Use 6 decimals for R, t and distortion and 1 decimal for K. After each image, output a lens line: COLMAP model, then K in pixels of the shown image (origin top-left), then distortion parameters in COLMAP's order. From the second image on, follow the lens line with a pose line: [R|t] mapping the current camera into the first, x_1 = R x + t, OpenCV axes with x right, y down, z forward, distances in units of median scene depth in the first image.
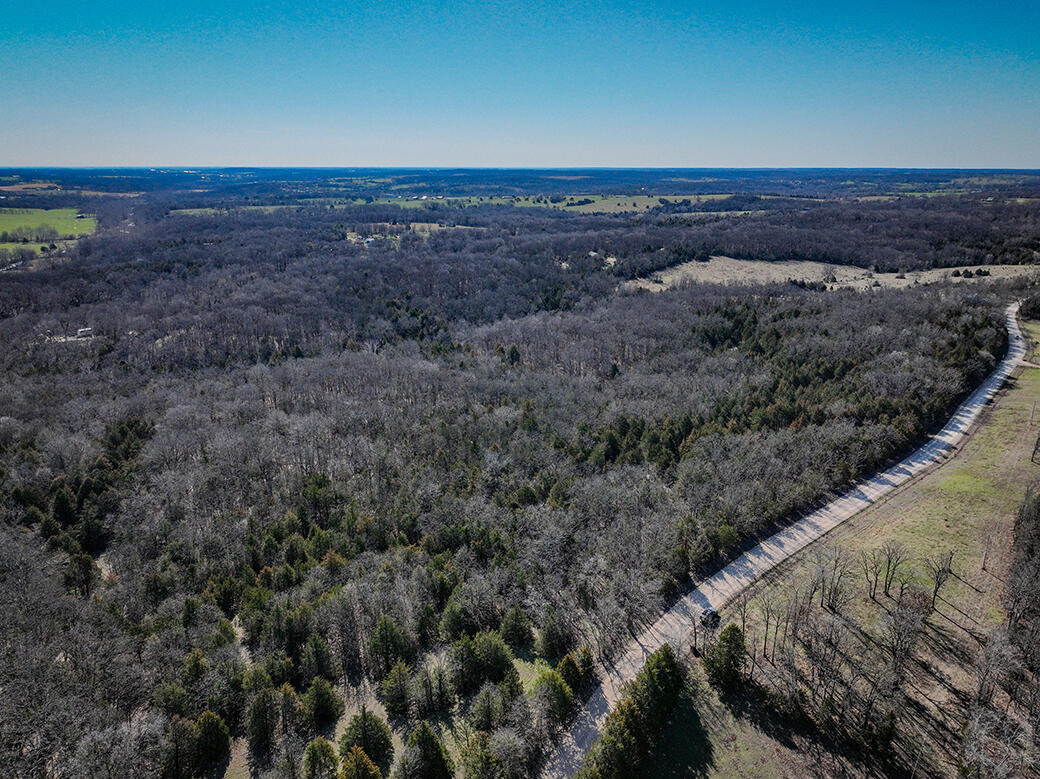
lens RADIAL K [[731.6, 0, 524.3], [0, 731.6, 385.2], [0, 0, 1]] dist [0.004582, -0.005181]
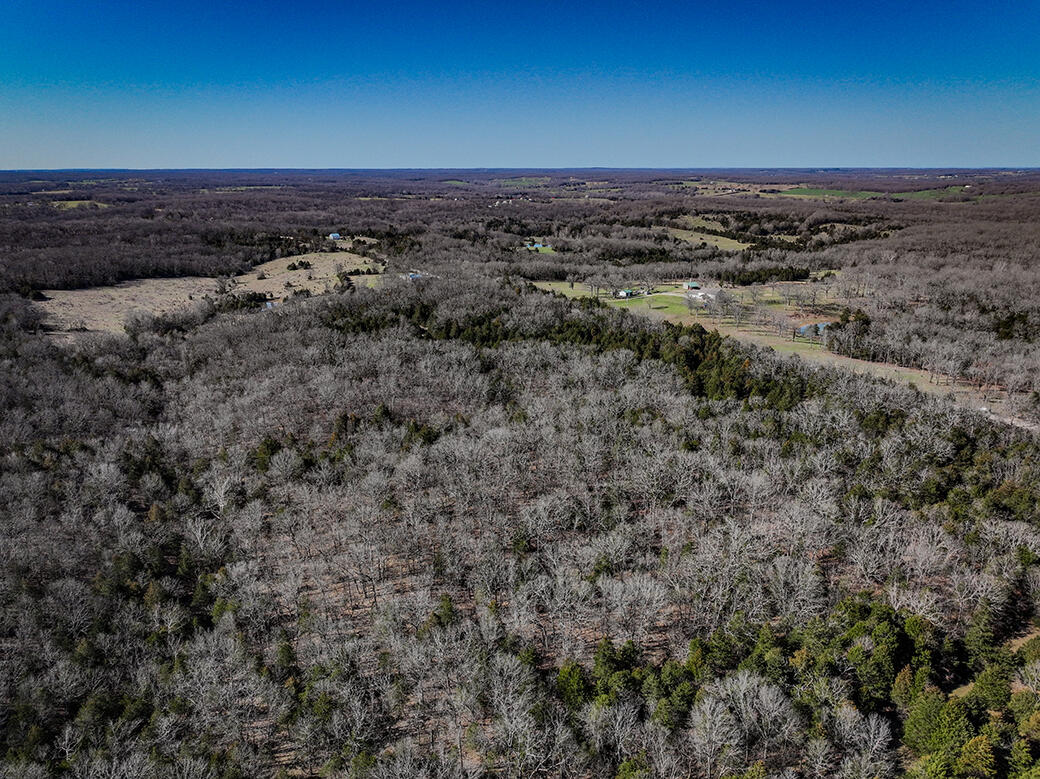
lens RADIAL K [[731.6, 0, 526.2], [0, 731.6, 392.0], [0, 0, 1]] dist [0.004582, -0.005181]
pose [[0.231609, -0.289811, 0.928637, -0.948755], [0.282643, 0.933461, 0.220824, -0.264205], [-0.930844, 0.211328, 0.298111, 0.804803]]
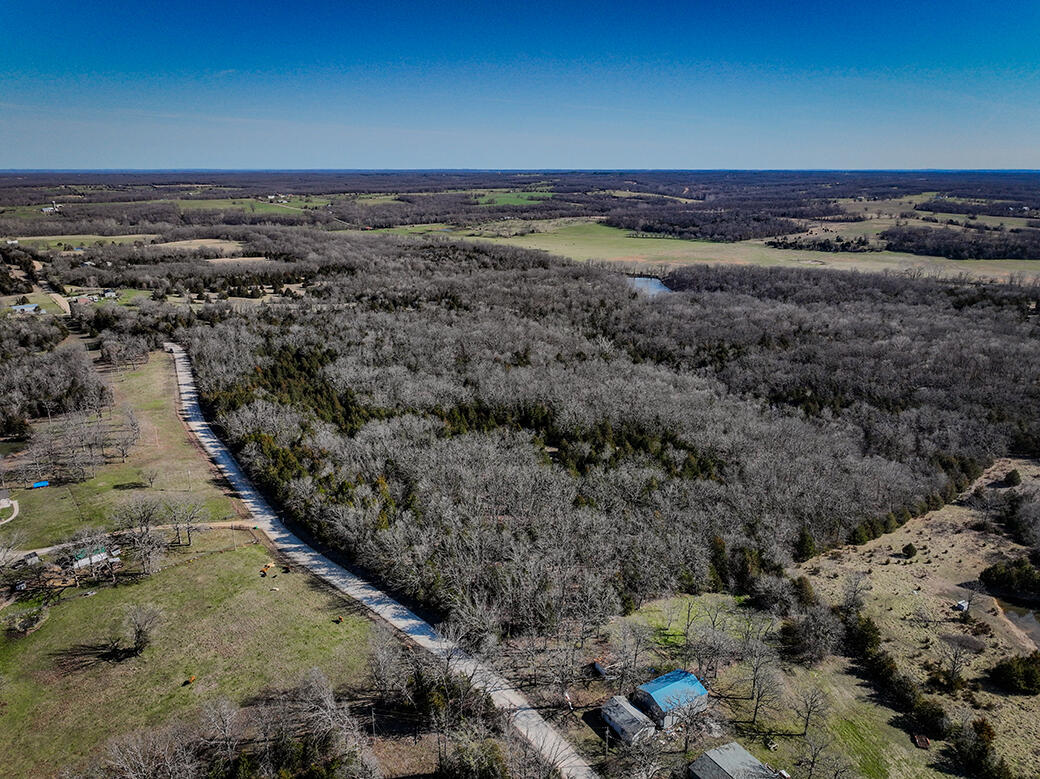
lens RADIAL K [[731.6, 0, 524.9], [0, 731.6, 390.2], [0, 0, 1]] dist [0.004582, -0.005181]
pose [[-0.271600, 0.280091, -0.920751, 1.448992], [-0.276922, 0.893510, 0.353490, -0.556244], [0.921709, 0.350984, -0.165114, 1.552502]]
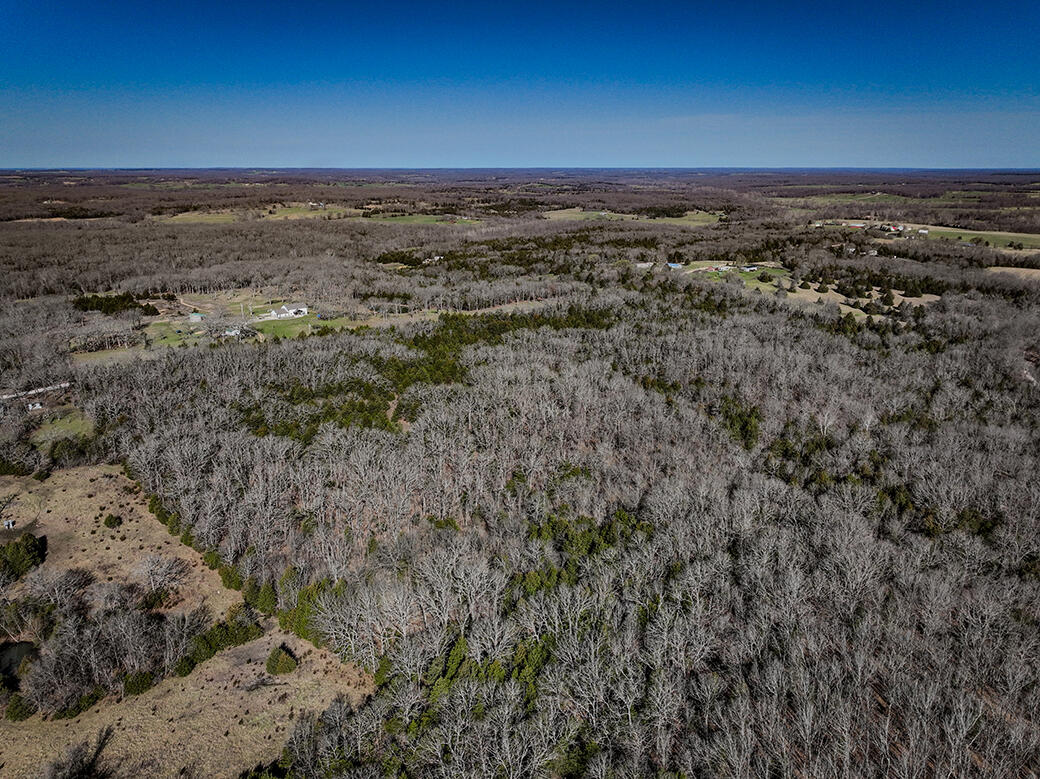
lens RADIAL K [[731.6, 0, 526.1], [0, 731.6, 388.0], [0, 0, 1]] dist [0.004582, -0.005181]
pose [[-0.990774, -0.041701, 0.128953, 0.040709], [0.036793, 0.832990, 0.552063, -0.804232], [-0.130438, 0.551714, -0.823770, 2.432880]]
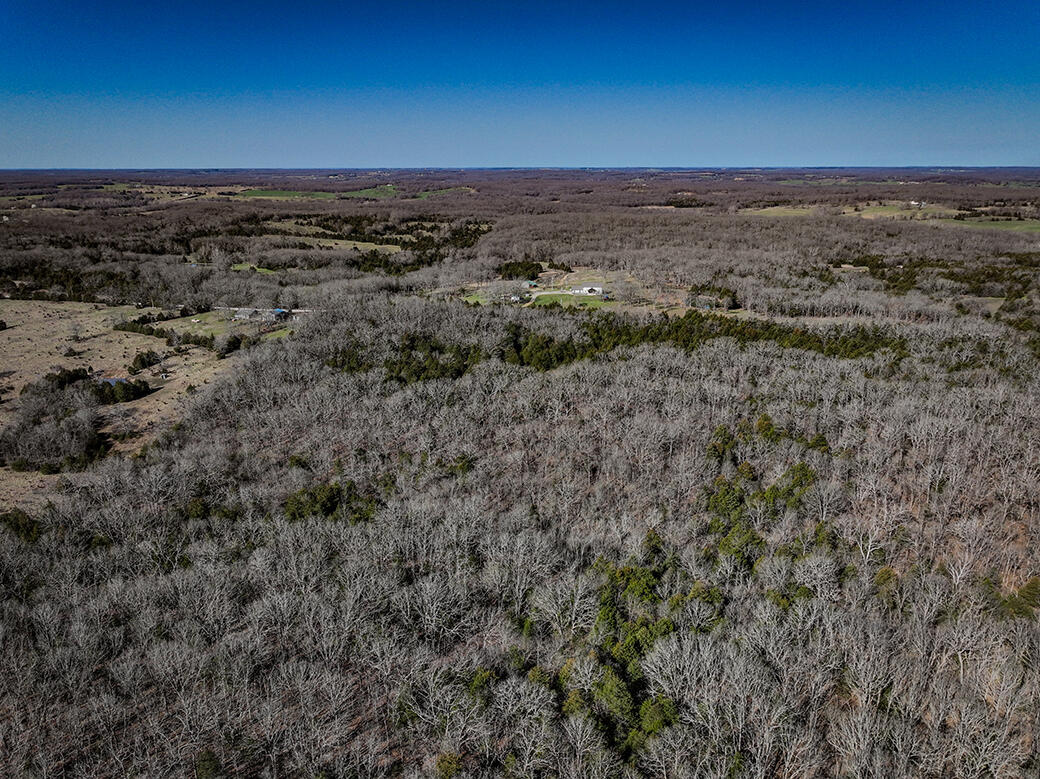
lens RADIAL K [[731.6, 0, 528.6], [0, 731.6, 391.1], [0, 0, 1]] dist [0.004582, -0.005181]
pose [[-0.543914, -0.248891, 0.801381, -0.675755], [0.242339, 0.867720, 0.433975, -0.618842], [-0.803386, 0.430251, -0.411649, 1.931337]]
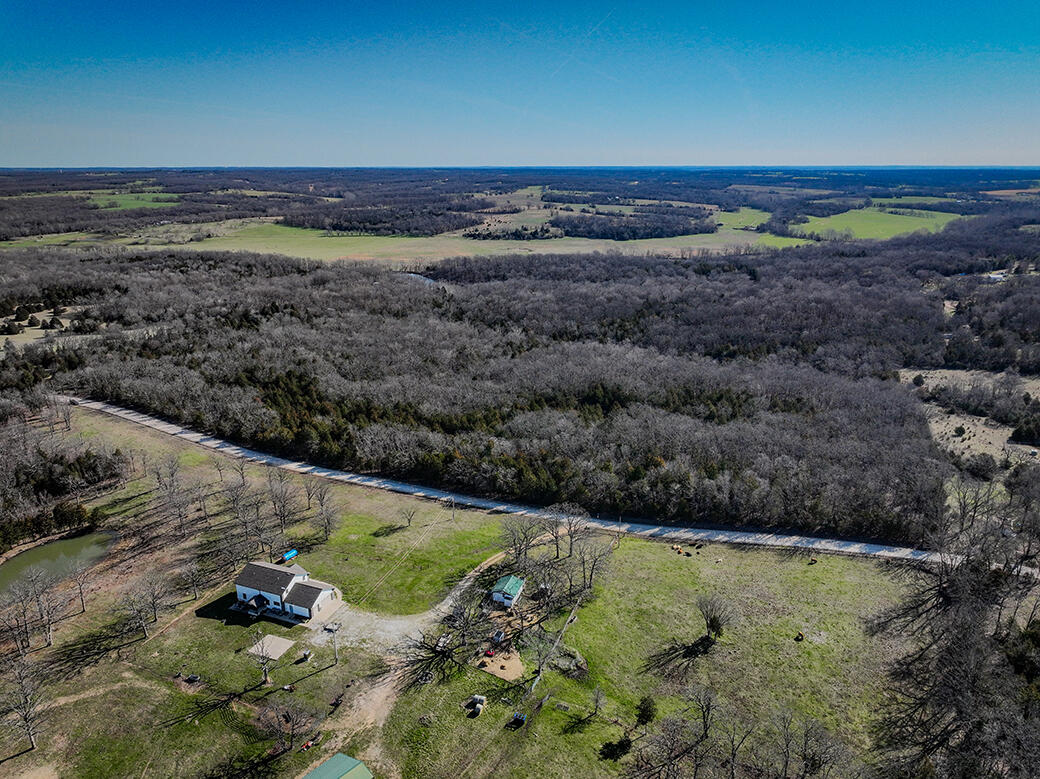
lens RADIAL K [[731.6, 0, 524.6], [0, 731.6, 392.9], [0, 0, 1]] dist [0.004582, -0.005181]
pose [[0.268045, 0.286302, -0.919882, 1.506991], [-0.275702, 0.937685, 0.211506, -0.337018], [0.923115, 0.196920, 0.330276, 0.822578]]
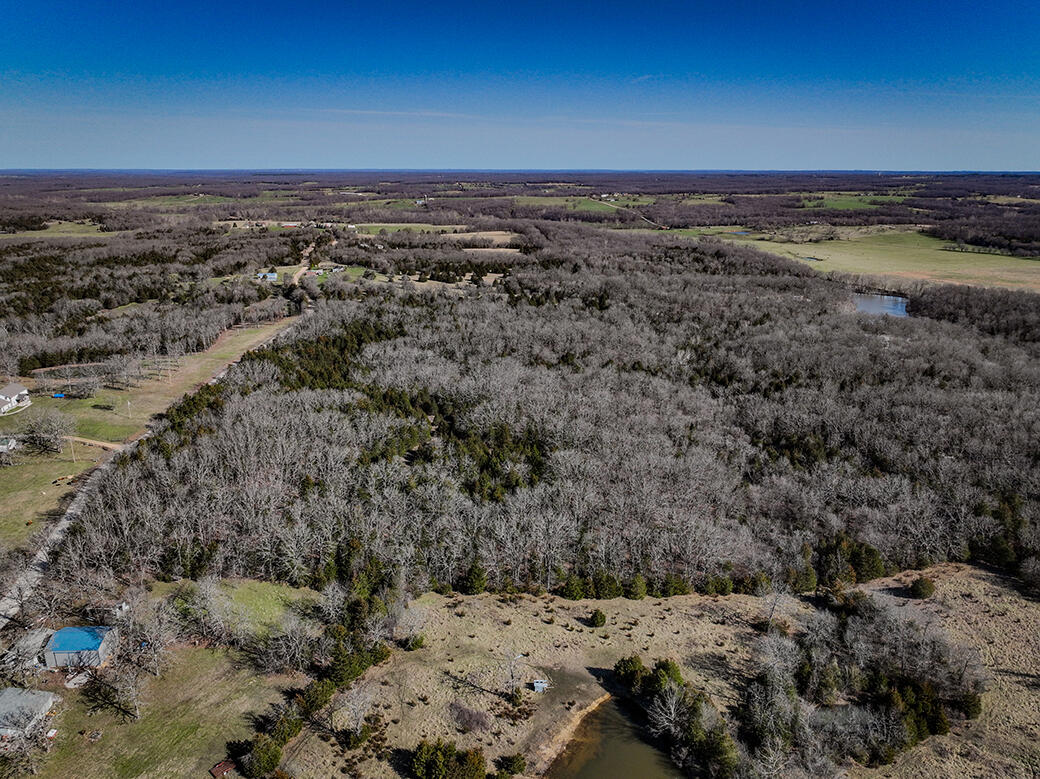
lens RADIAL K [[731.6, 0, 525.3], [0, 731.6, 388.3], [0, 0, 1]] dist [0.004582, -0.005181]
pose [[-0.699474, 0.204154, -0.684878, 1.097471], [-0.208369, 0.858432, 0.468697, -0.718758], [0.683608, 0.470548, -0.557911, 2.116061]]
